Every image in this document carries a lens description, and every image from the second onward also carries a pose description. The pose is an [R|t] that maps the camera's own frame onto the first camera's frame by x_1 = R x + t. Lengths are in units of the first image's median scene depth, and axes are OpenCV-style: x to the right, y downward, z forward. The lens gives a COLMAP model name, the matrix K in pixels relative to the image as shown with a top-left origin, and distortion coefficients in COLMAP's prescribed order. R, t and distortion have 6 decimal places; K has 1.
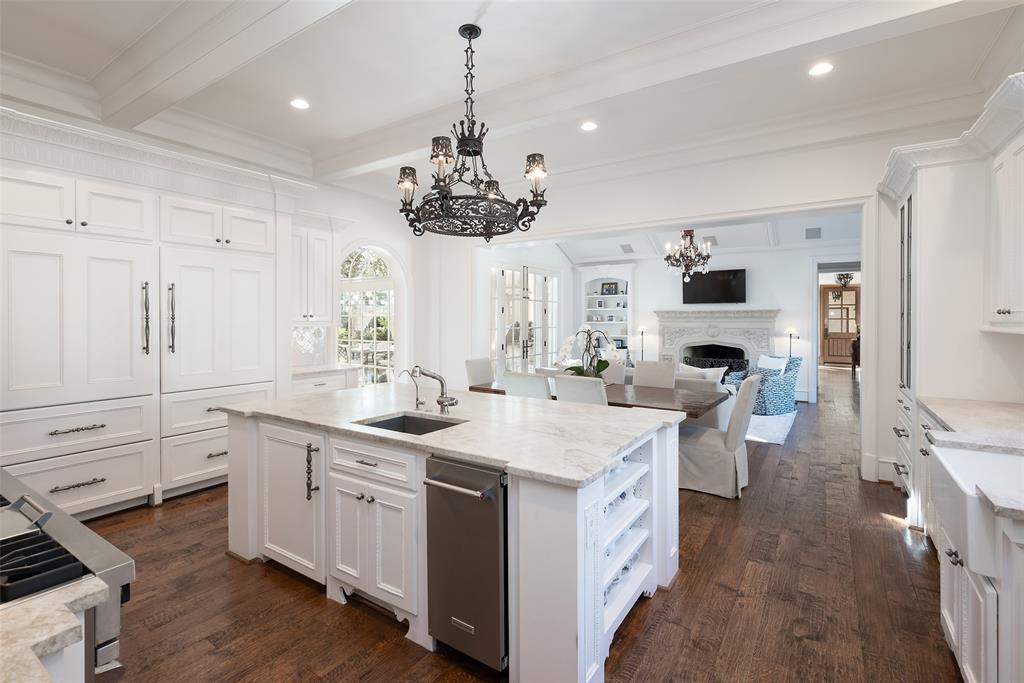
lens RADIAL K [[497.3, 0, 459.9], [0, 497.3, 320.2], [0, 0, 1]] dist [0.005014, 0.000002]
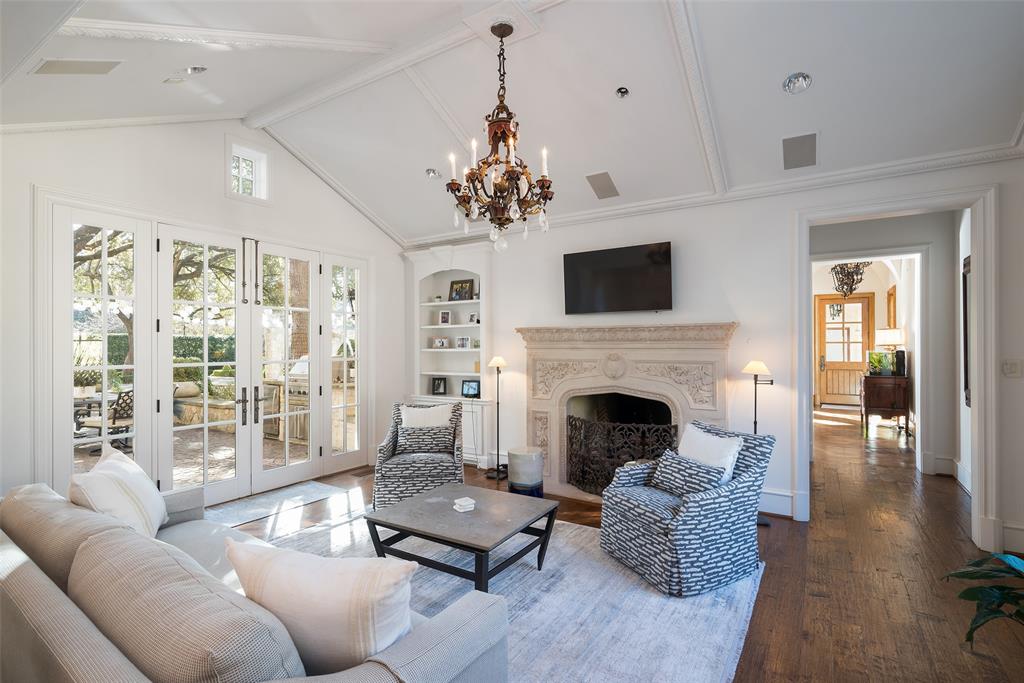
lens RADIAL K [[498.2, 0, 507.8], [0, 498.2, 339.5], [0, 0, 1]] dist [-0.004556, -0.000128]
pose [[0.997342, -0.001791, 0.072837, 0.265469], [0.002690, 0.999921, -0.012249, -0.000174], [-0.072809, 0.012412, 0.997269, 0.367666]]
